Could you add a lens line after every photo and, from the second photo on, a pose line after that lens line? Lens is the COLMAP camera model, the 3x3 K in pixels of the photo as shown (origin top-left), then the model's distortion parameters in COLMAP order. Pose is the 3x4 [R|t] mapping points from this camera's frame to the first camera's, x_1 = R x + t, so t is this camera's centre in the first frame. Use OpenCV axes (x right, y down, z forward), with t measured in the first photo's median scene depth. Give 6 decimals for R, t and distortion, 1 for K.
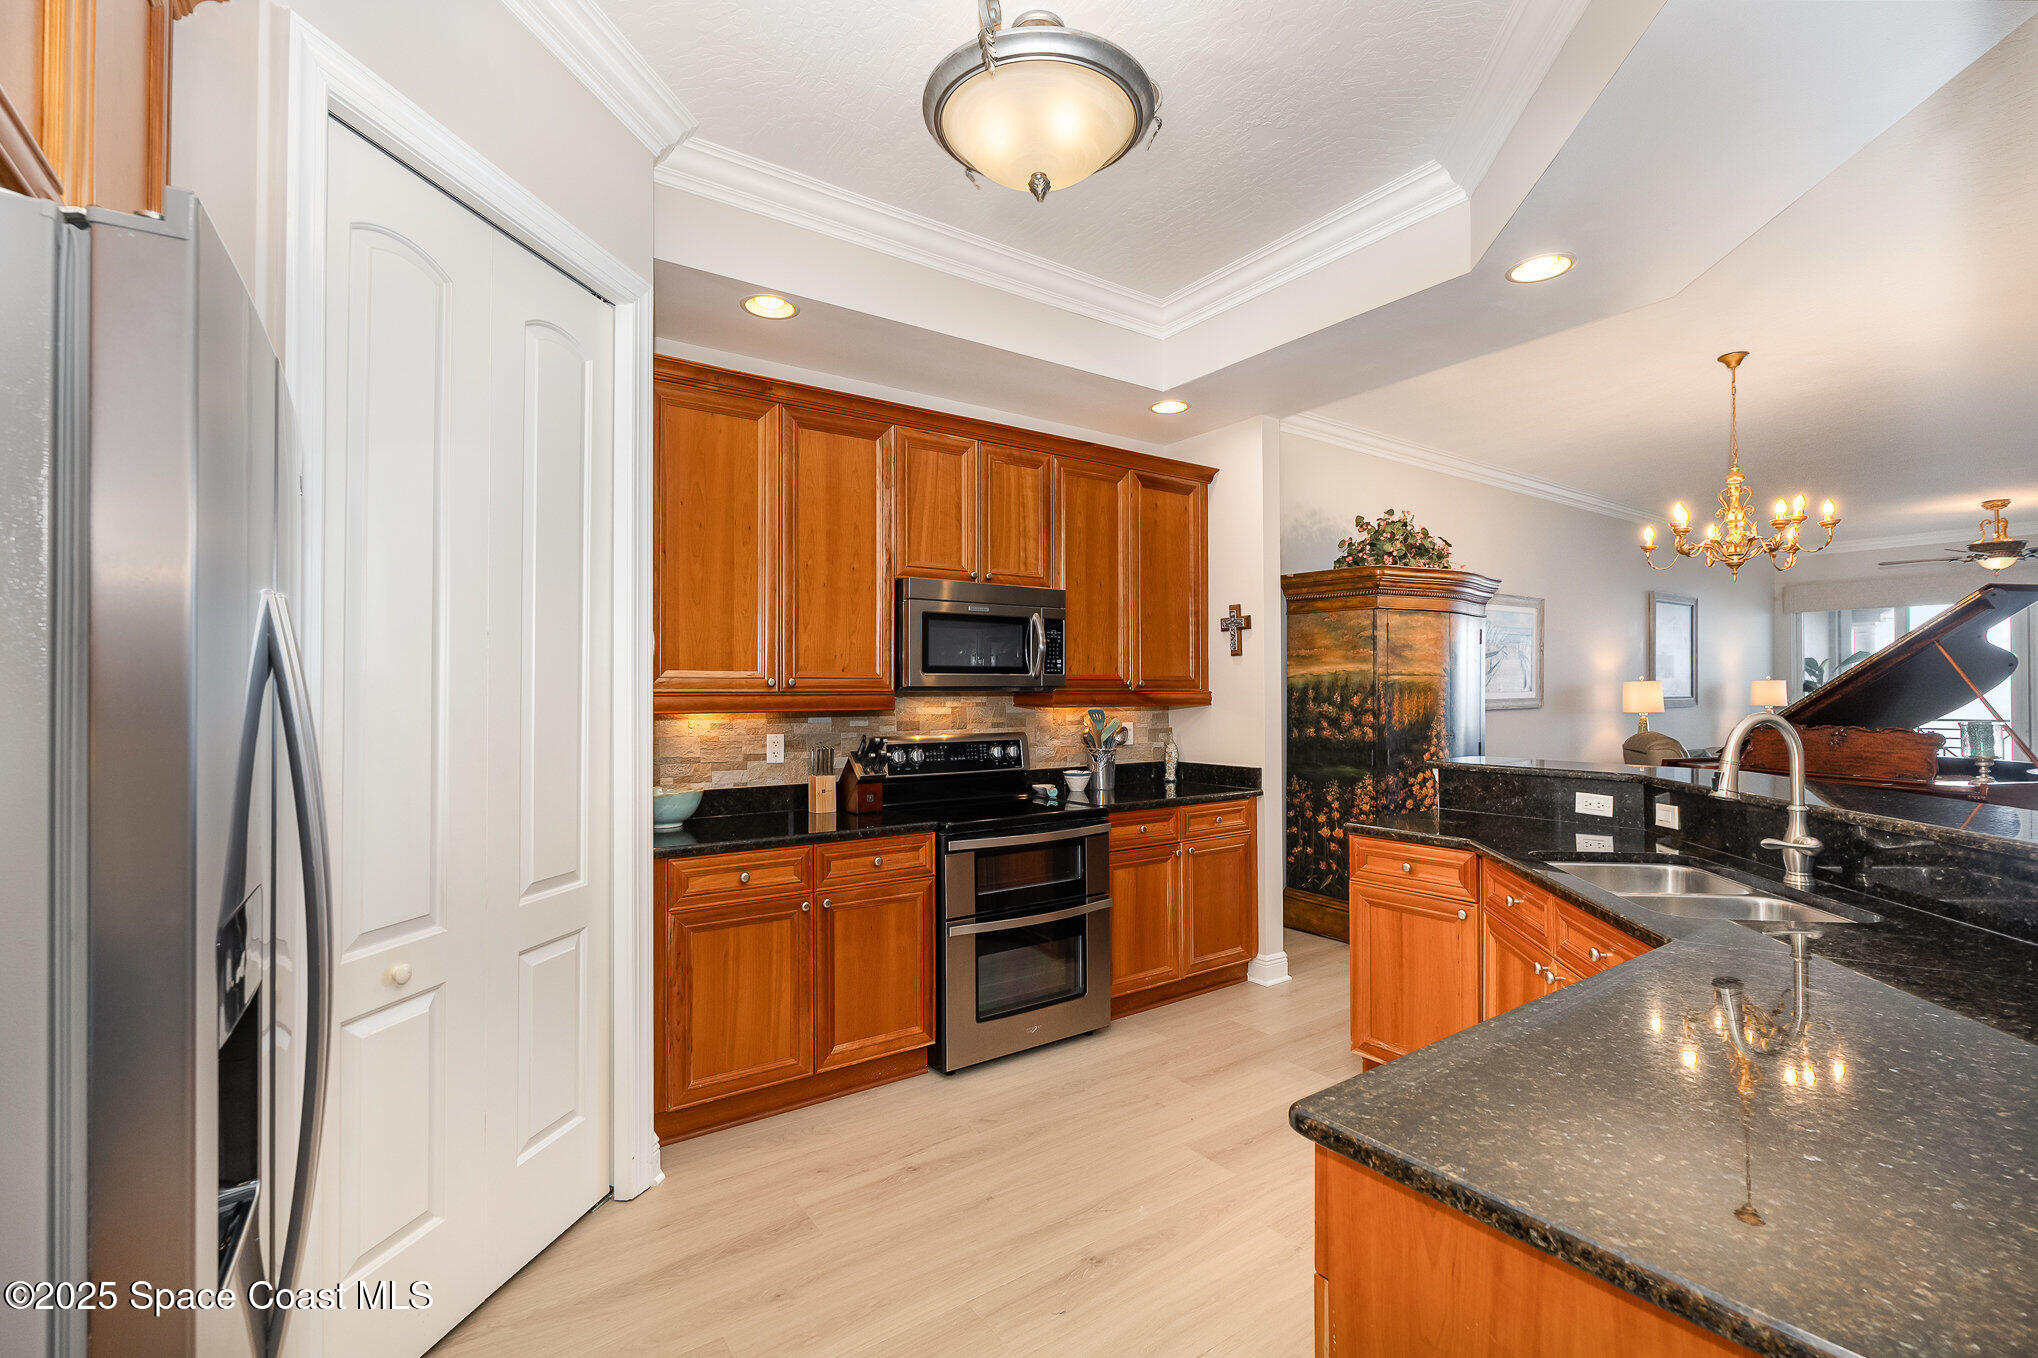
lens RADIAL K [[896.1, 0, 1019.0], [0, 896.1, 679.0], [0, 0, 1]] dist [-0.000031, -0.000083]
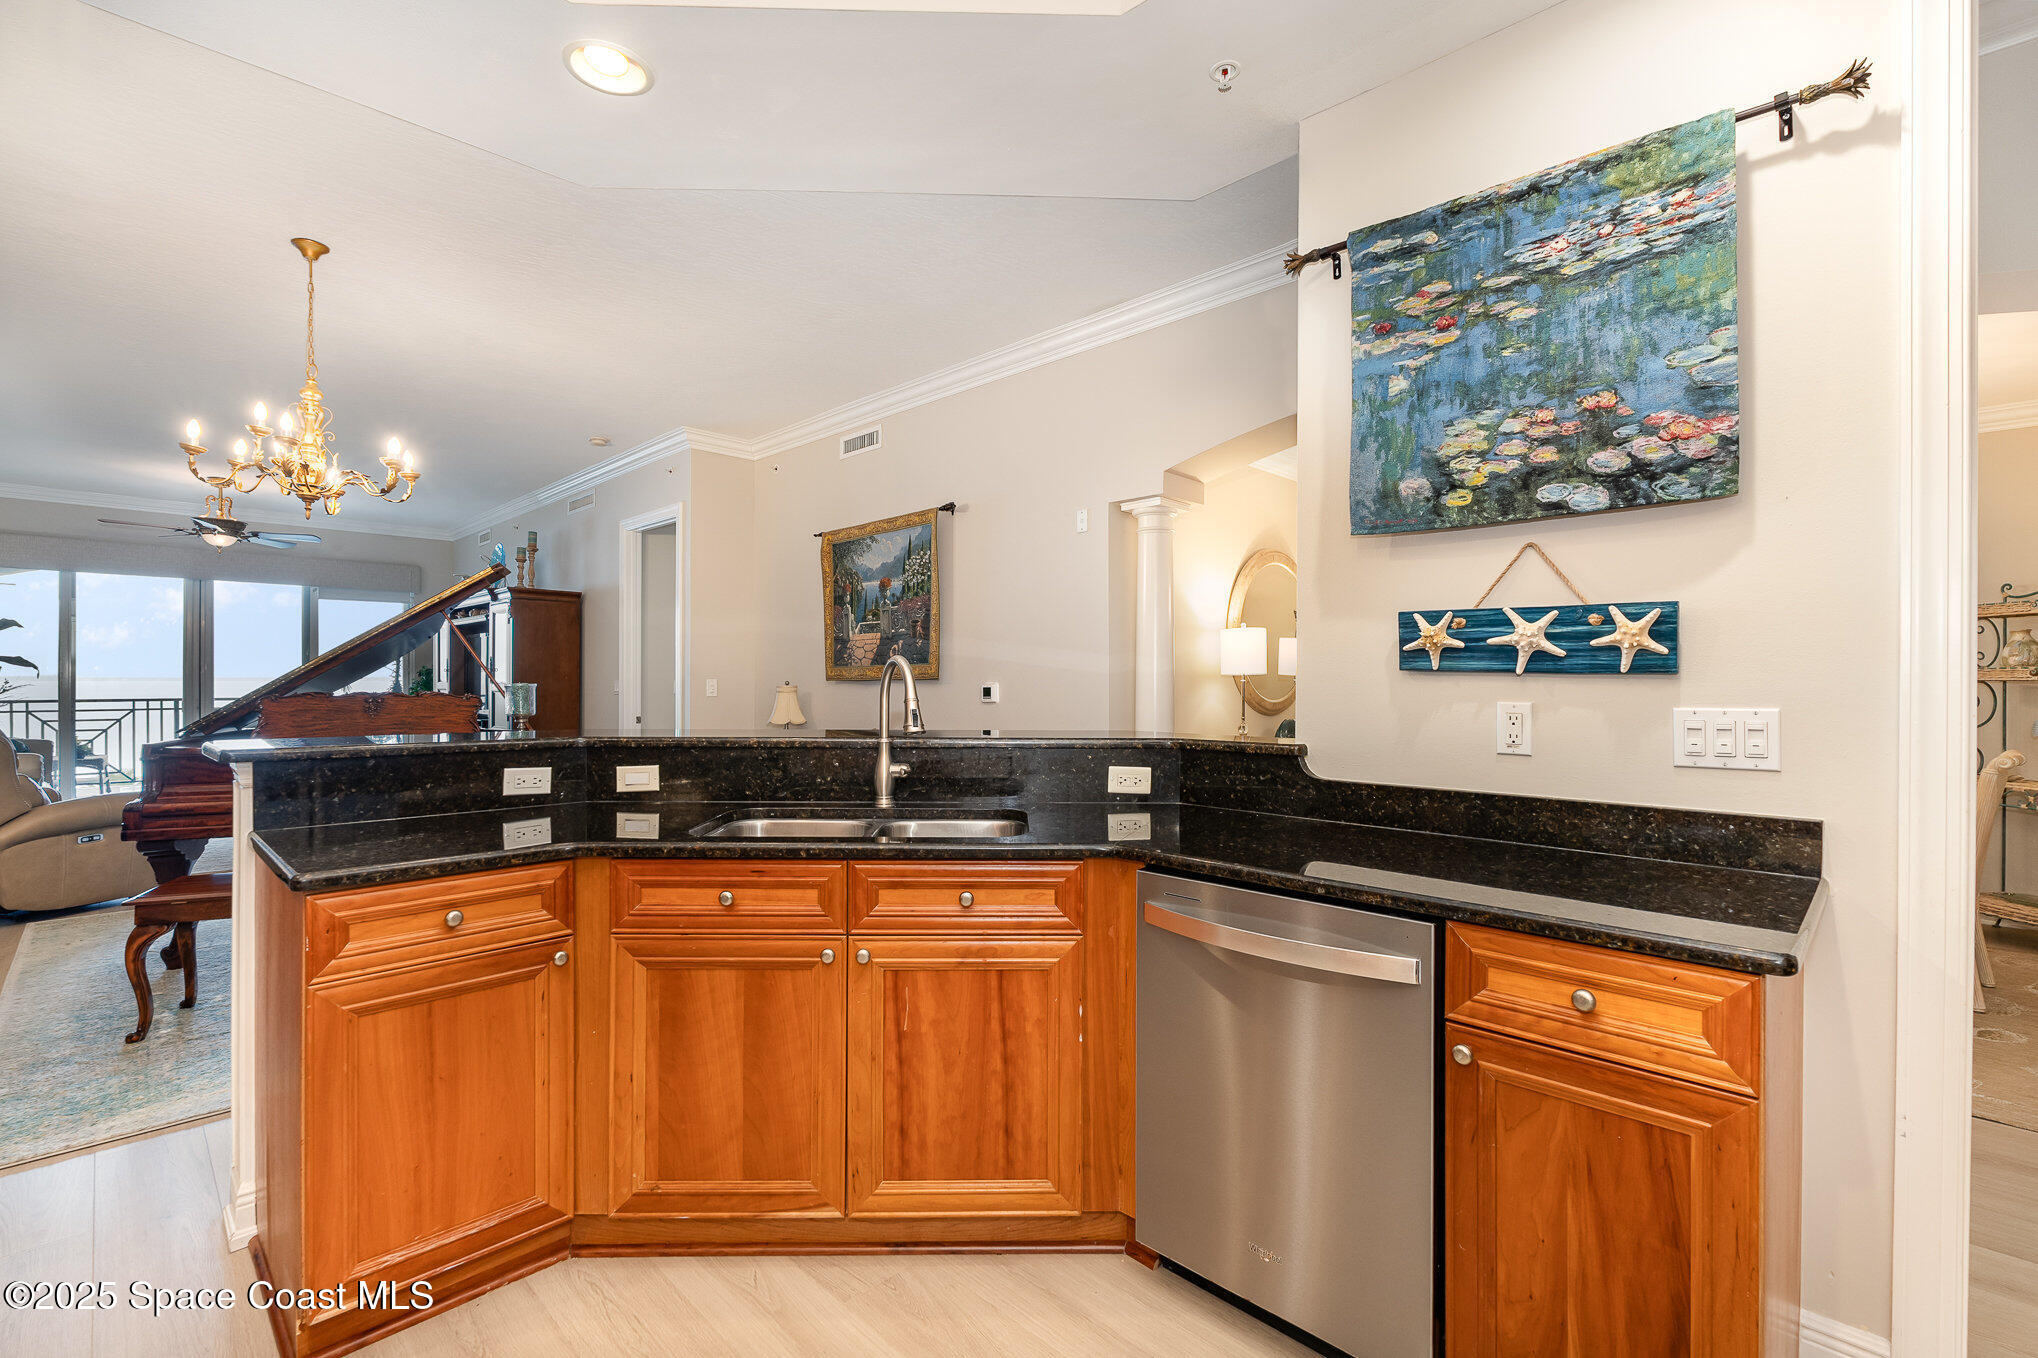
lens RADIAL K [[896.1, 0, 1019.0], [0, 896.1, 679.0], [0, 0, 1]] dist [-0.000031, -0.000083]
pose [[-0.180414, 0.003084, 0.983586, -0.135341], [-0.017874, 0.999820, -0.006413, 0.033964], [-0.983428, -0.018738, -0.180326, 0.495915]]
